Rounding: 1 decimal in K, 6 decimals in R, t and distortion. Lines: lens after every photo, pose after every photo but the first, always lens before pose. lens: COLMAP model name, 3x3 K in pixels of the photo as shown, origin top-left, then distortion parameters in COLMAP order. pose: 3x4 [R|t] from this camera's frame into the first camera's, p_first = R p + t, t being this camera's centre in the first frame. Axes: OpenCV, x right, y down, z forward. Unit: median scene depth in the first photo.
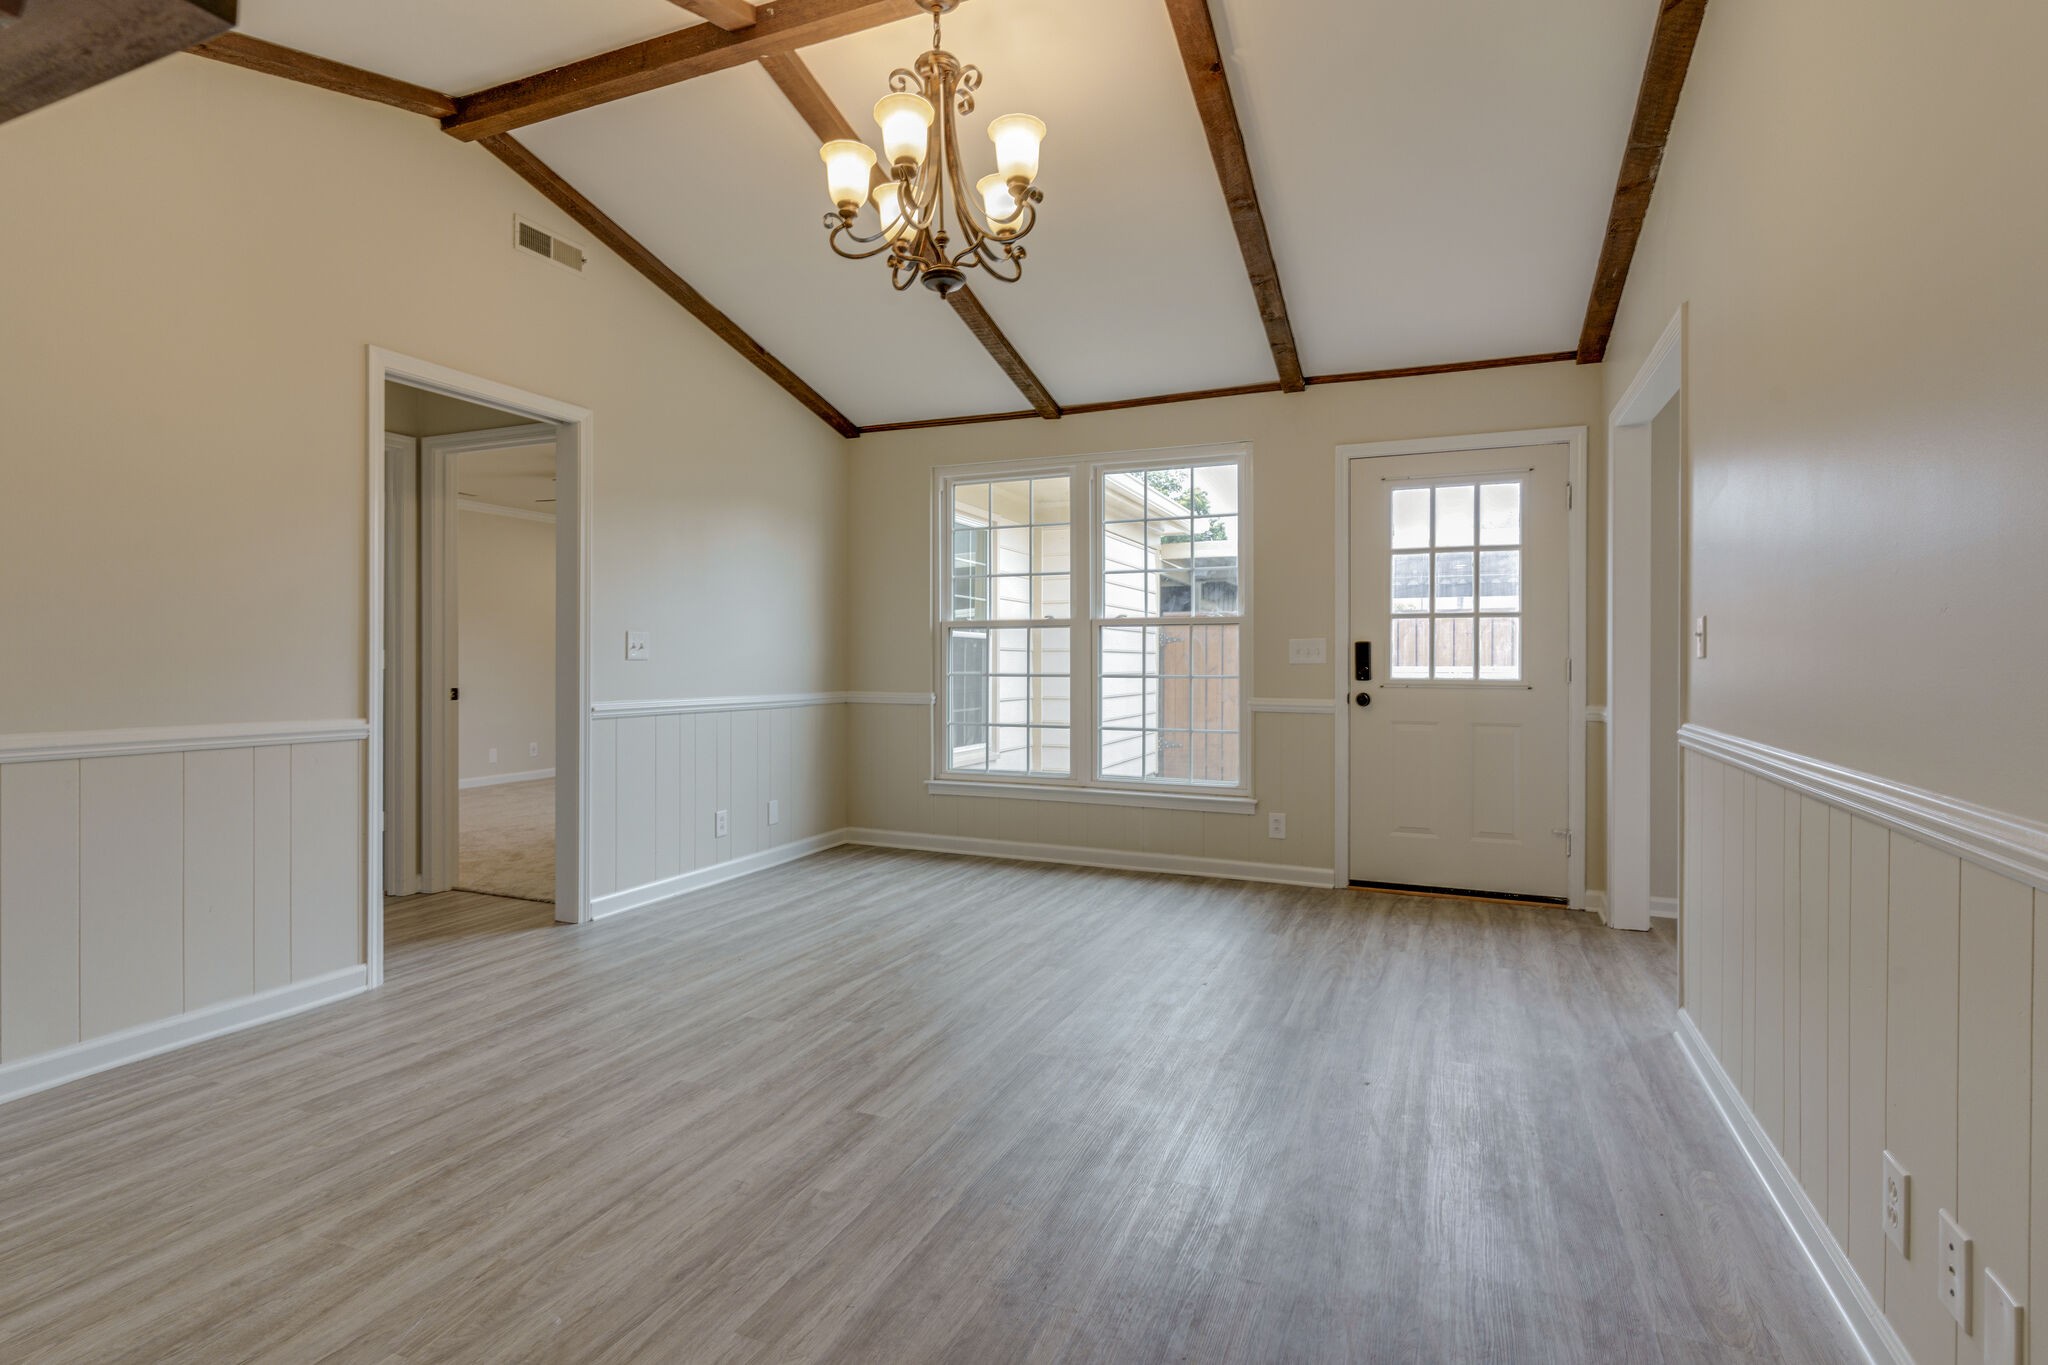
lens RADIAL K [[981.2, 0, 1025.9], [0, 981.2, 657.6], [0, 0, 1]] dist [-0.009746, 0.000335]
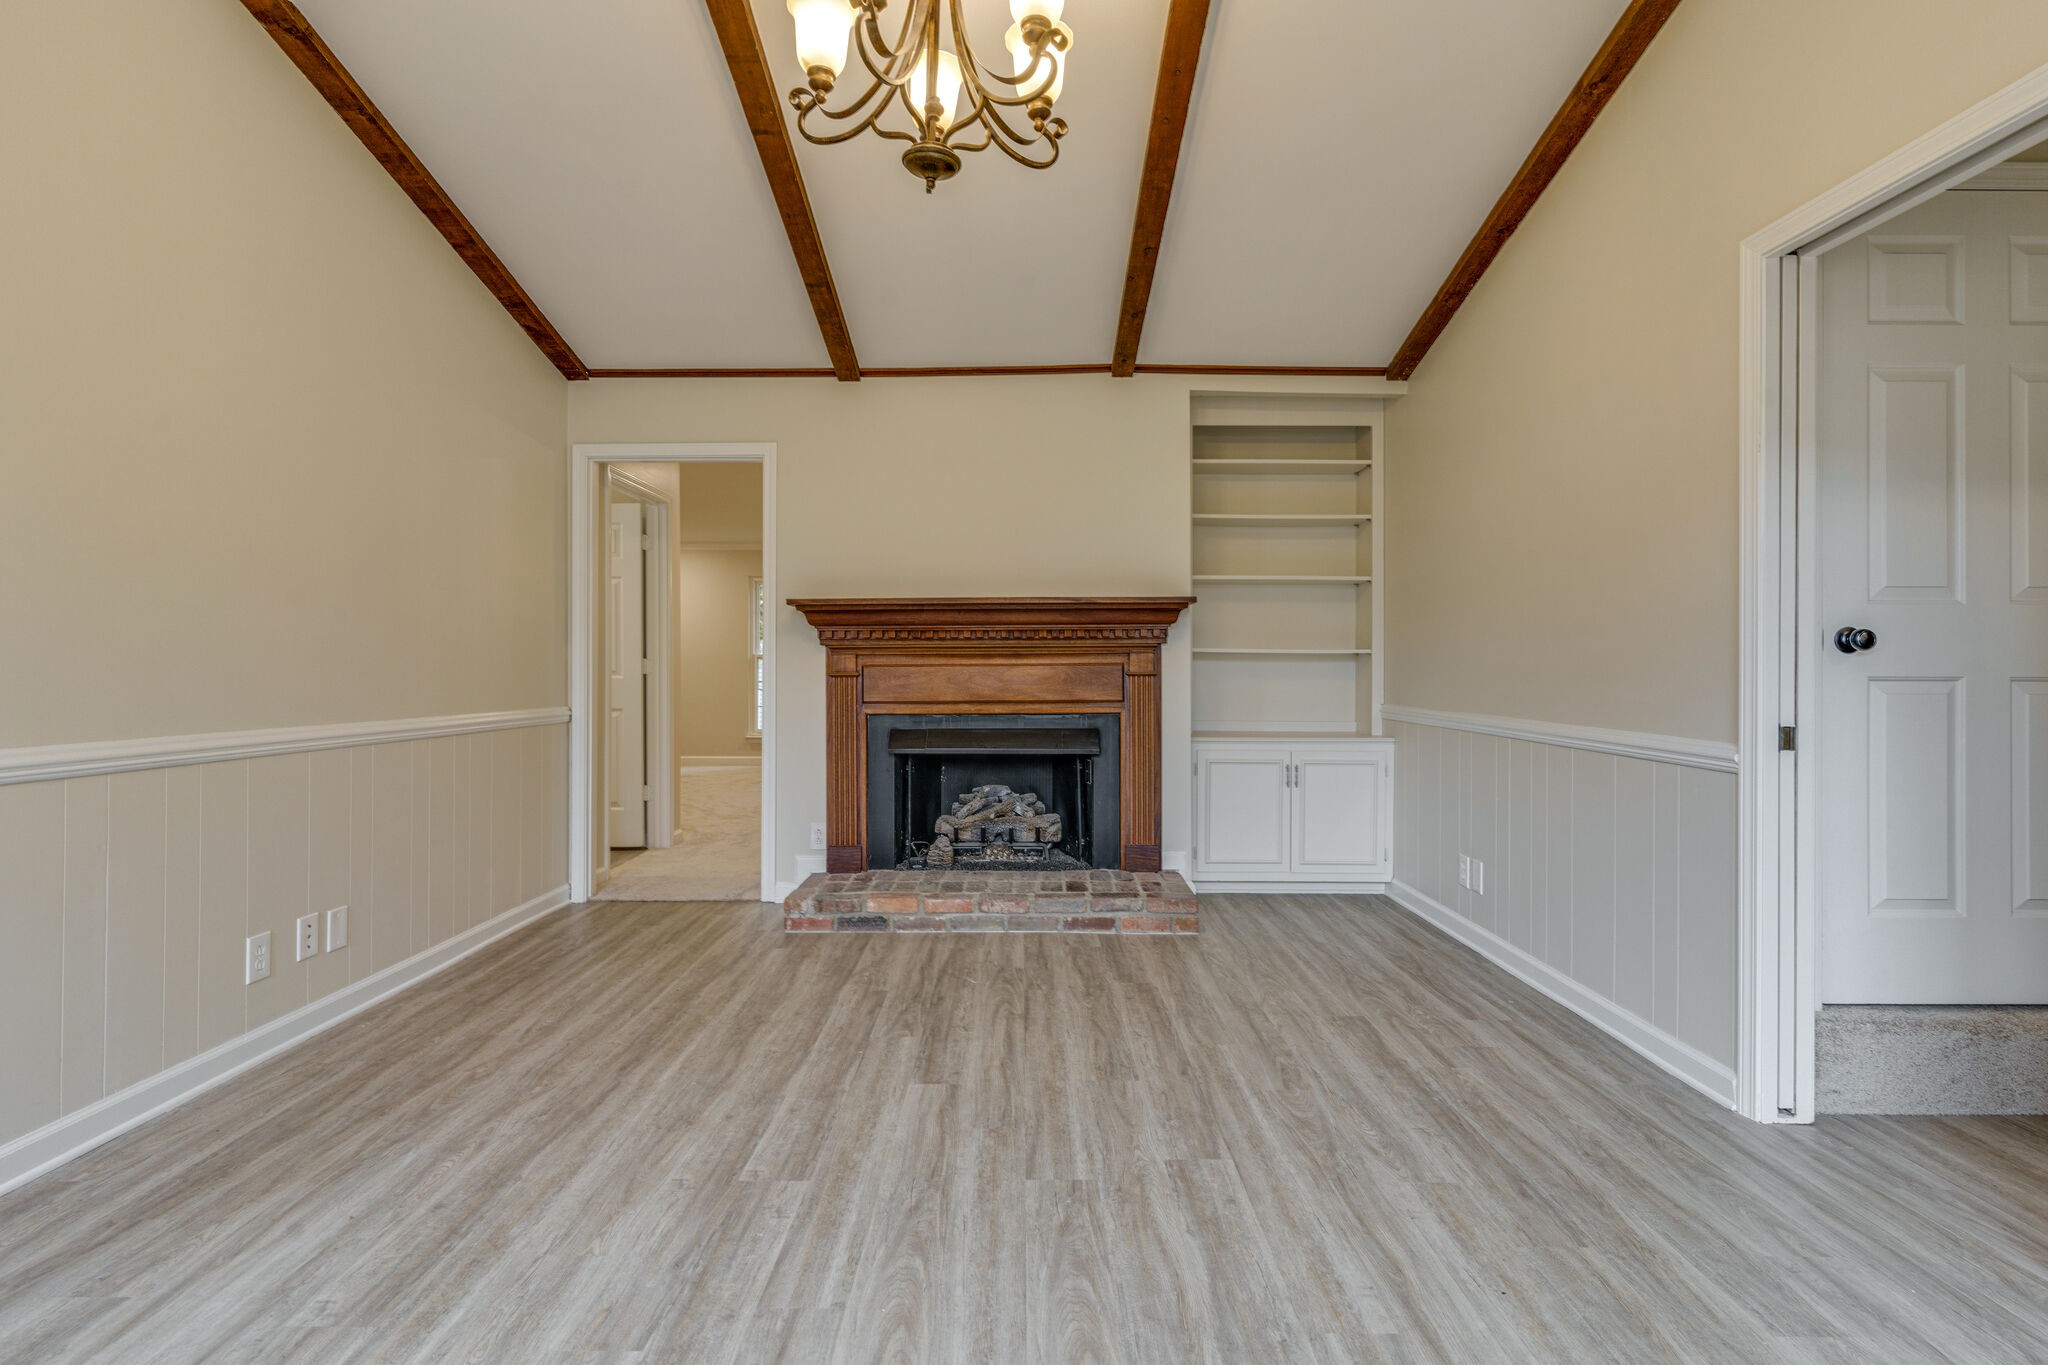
lens RADIAL K [[990.4, 0, 1015.2], [0, 990.4, 667.9], [0, 0, 1]] dist [0.003668, -0.000283]
pose [[-0.922904, -0.002966, -0.385019, 0.159303], [-0.002681, 0.999996, -0.001278, 0.003538], [0.385021, -0.000147, -0.922908, 1.831027]]
